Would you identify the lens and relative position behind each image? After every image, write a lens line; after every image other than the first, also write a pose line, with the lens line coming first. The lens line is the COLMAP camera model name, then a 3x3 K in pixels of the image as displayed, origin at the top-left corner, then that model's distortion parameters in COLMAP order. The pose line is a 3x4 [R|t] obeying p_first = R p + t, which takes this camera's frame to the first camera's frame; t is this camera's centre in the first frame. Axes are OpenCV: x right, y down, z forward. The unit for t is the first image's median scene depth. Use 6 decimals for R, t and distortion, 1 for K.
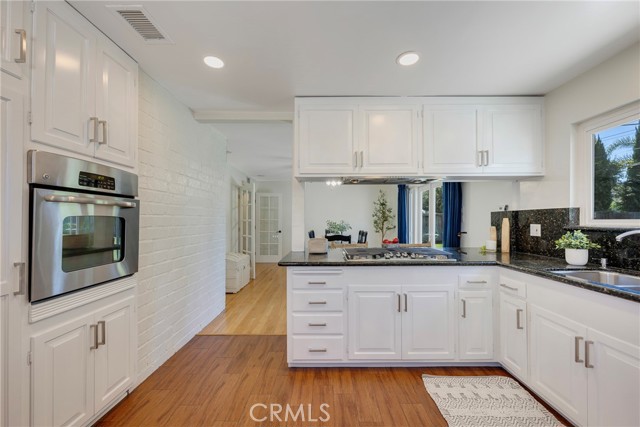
lens RADIAL K [[258.8, 0, 324.0], [0, 258.8, 218.7], [0, 0, 1]] dist [0.001260, 0.000162]
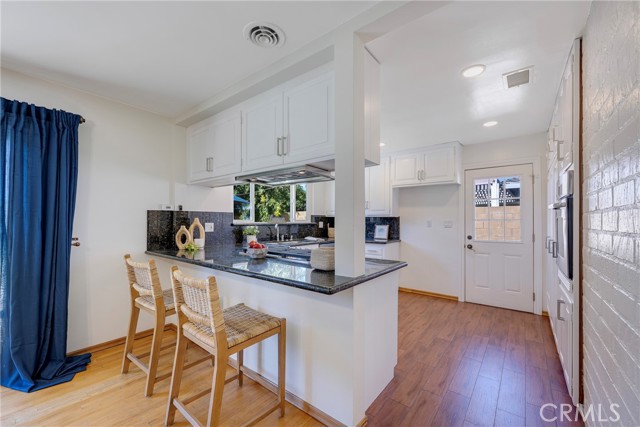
lens RADIAL K [[255.1, 0, 320.6], [0, 255.1, 220.4], [0, 0, 1]] dist [0.006009, 0.000034]
pose [[-0.784871, -0.000849, 0.619658, -0.488576], [-0.007616, 0.999937, -0.008277, 0.017400], [-0.619612, -0.011215, -0.784828, 1.844666]]
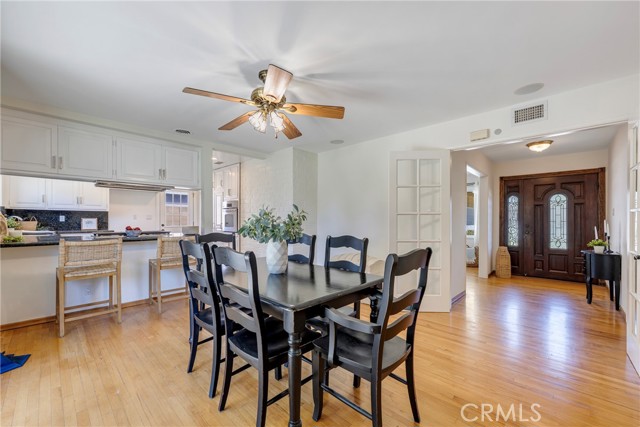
lens RADIAL K [[259.0, 0, 316.4], [0, 259.0, 222.2], [0, 0, 1]] dist [-0.001091, 0.000003]
pose [[-0.695244, 0.003853, -0.718764, 0.681232], [-0.000163, 0.999985, 0.005518, 0.058690], [0.718774, 0.003953, -0.695233, 3.138122]]
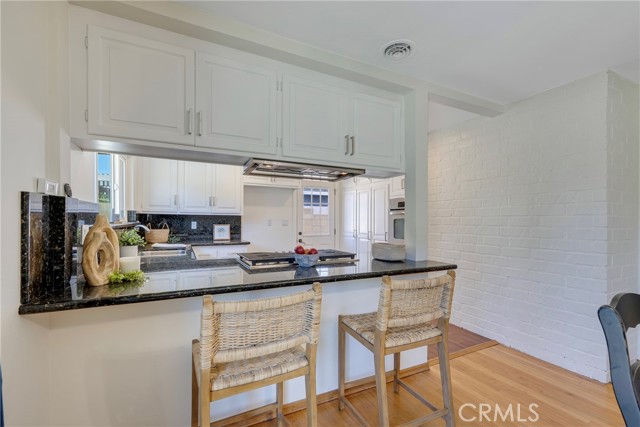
lens RADIAL K [[283.3, 0, 320.4], [0, 283.3, 221.7], [0, 0, 1]] dist [0.000426, 0.000003]
pose [[-0.897582, -0.001648, -0.440845, 0.679097], [-0.001031, 0.999998, -0.001640, 0.016522], [0.440847, -0.001017, -0.897582, 2.055047]]
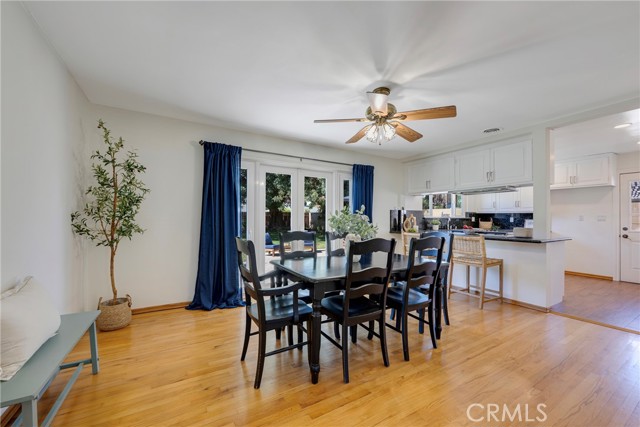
lens RADIAL K [[249.6, 0, 321.9], [0, 249.6, 218.1], [0, 0, 1]] dist [-0.000825, -0.000035]
pose [[-0.504412, 0.001102, 0.863462, -0.725800], [-0.010156, 0.999922, -0.007208, 0.062368], [-0.863403, -0.012405, -0.504362, 3.079321]]
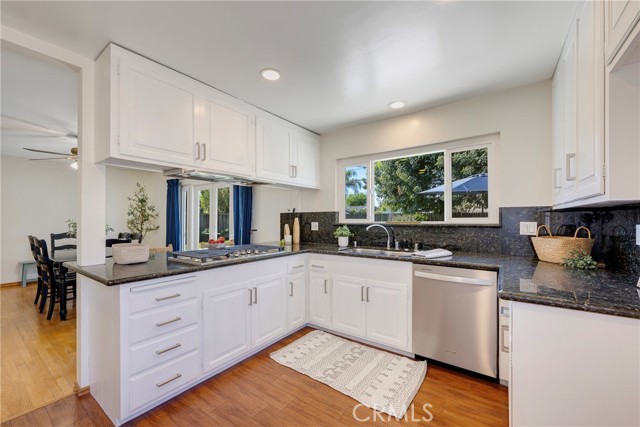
lens RADIAL K [[258.3, 0, 320.5], [0, 258.3, 220.8], [0, 0, 1]] dist [0.000442, 0.000094]
pose [[0.584964, -0.003031, 0.811054, -0.373025], [-0.004140, 0.999969, 0.006723, 0.004237], [-0.811049, -0.007291, 0.584933, 0.140379]]
